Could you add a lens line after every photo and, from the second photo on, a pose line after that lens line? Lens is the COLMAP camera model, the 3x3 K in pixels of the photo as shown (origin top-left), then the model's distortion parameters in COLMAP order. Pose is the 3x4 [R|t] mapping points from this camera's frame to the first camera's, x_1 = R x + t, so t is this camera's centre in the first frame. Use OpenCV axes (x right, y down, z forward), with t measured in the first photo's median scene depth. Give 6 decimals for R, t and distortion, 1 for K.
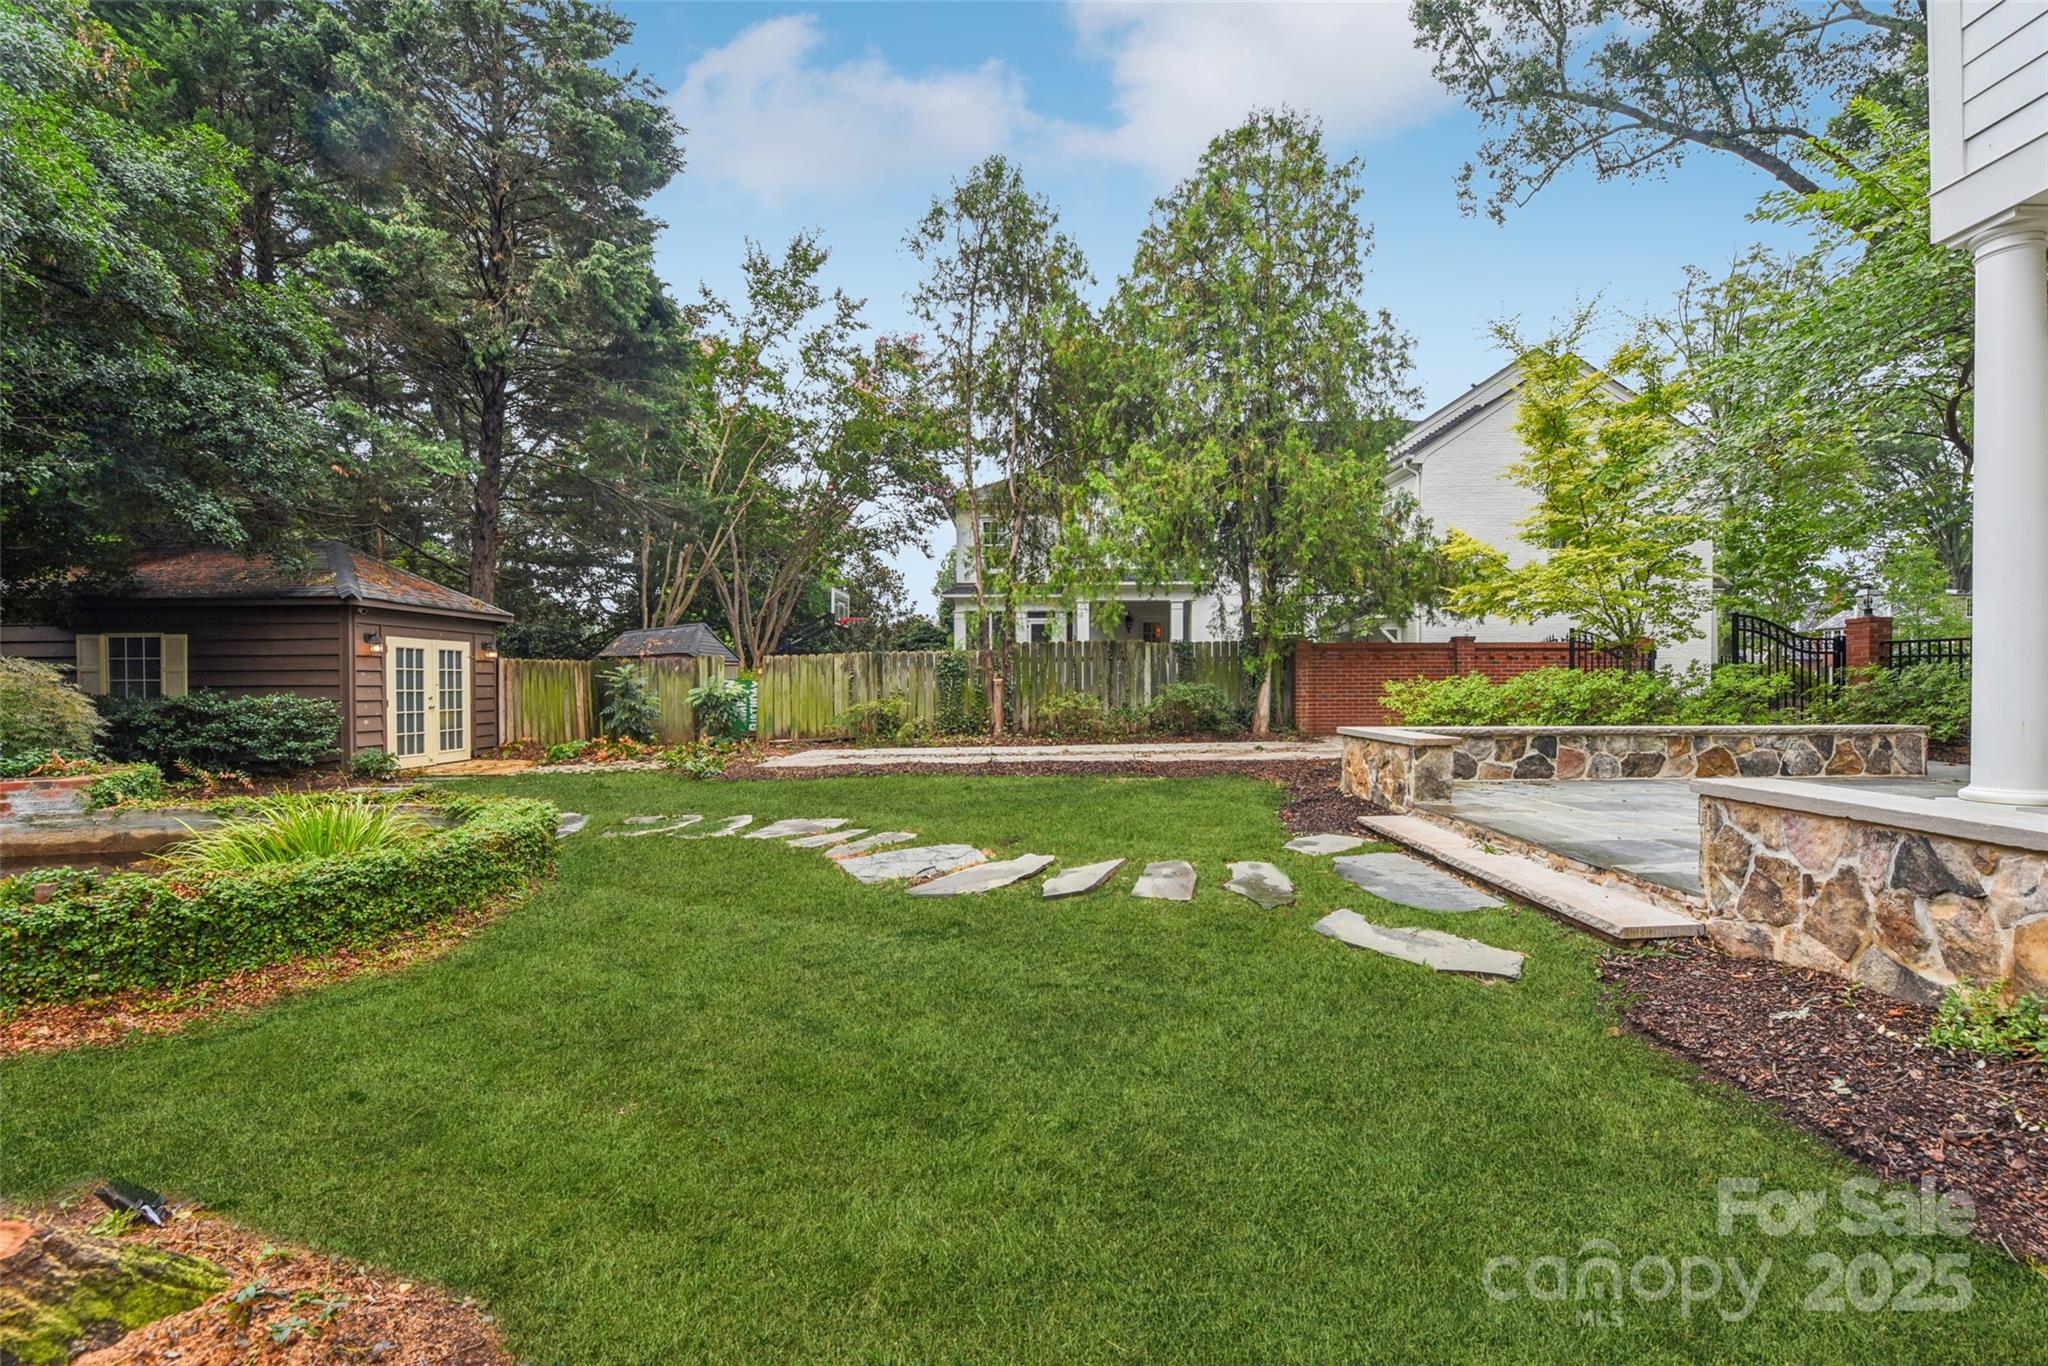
lens RADIAL K [[833.7, 0, 1027.5], [0, 833.7, 686.4], [0, 0, 1]] dist [-0.002235, -0.000483]
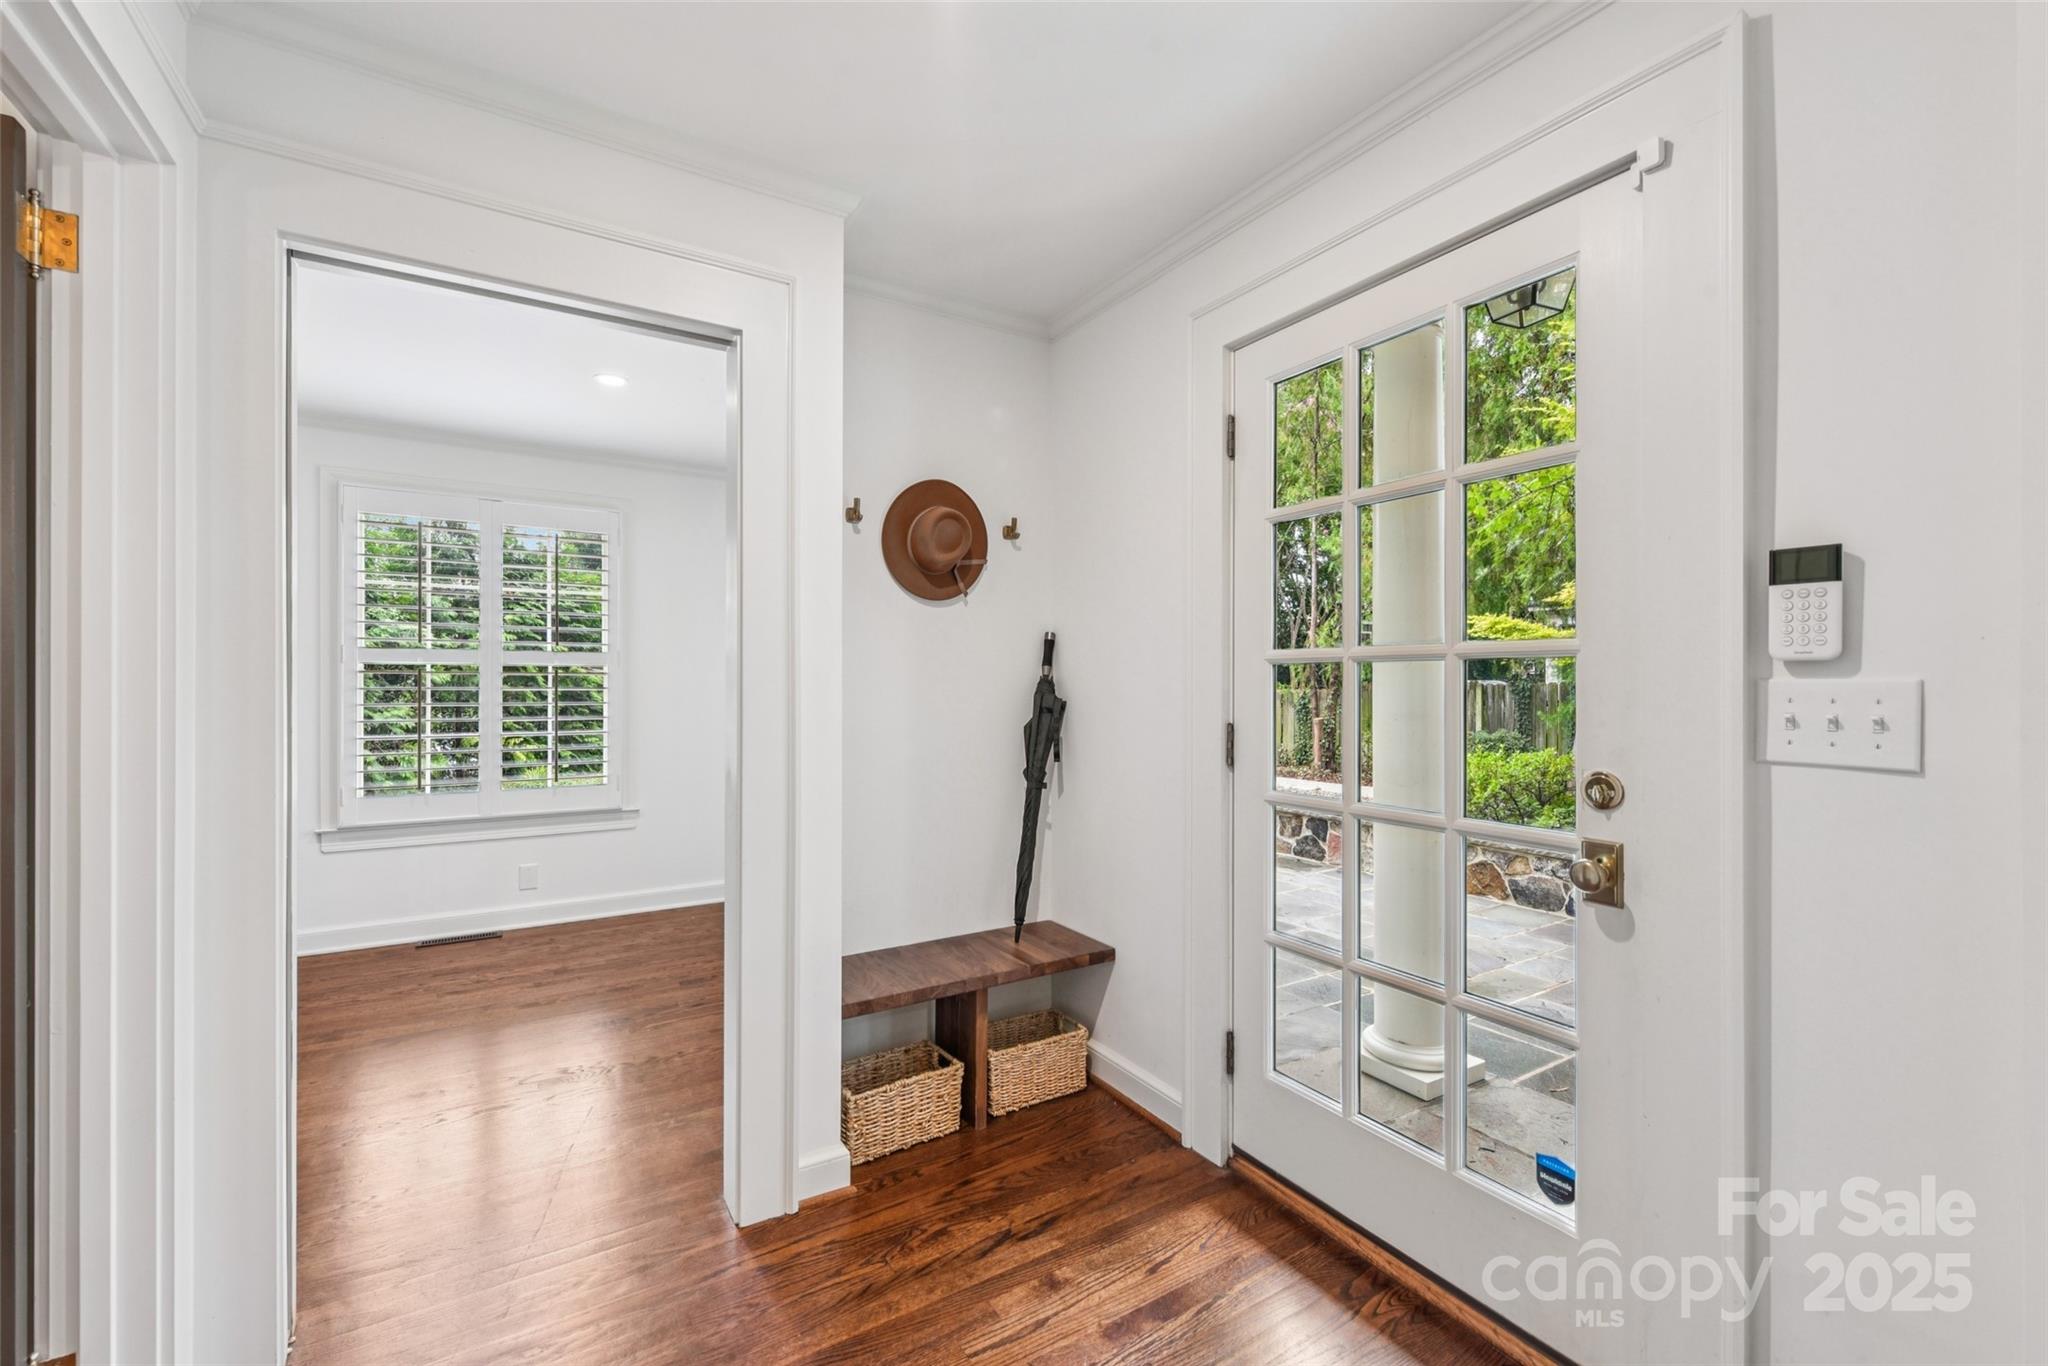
lens RADIAL K [[849.9, 0, 1013.9], [0, 849.9, 684.6], [0, 0, 1]] dist [-0.002870, -0.000600]
pose [[0.504393, 0.007234, -0.863444, 0.807118], [-0.004661, 0.999973, 0.005655, -0.063272], [0.863462, 0.001173, 0.504413, 0.111683]]
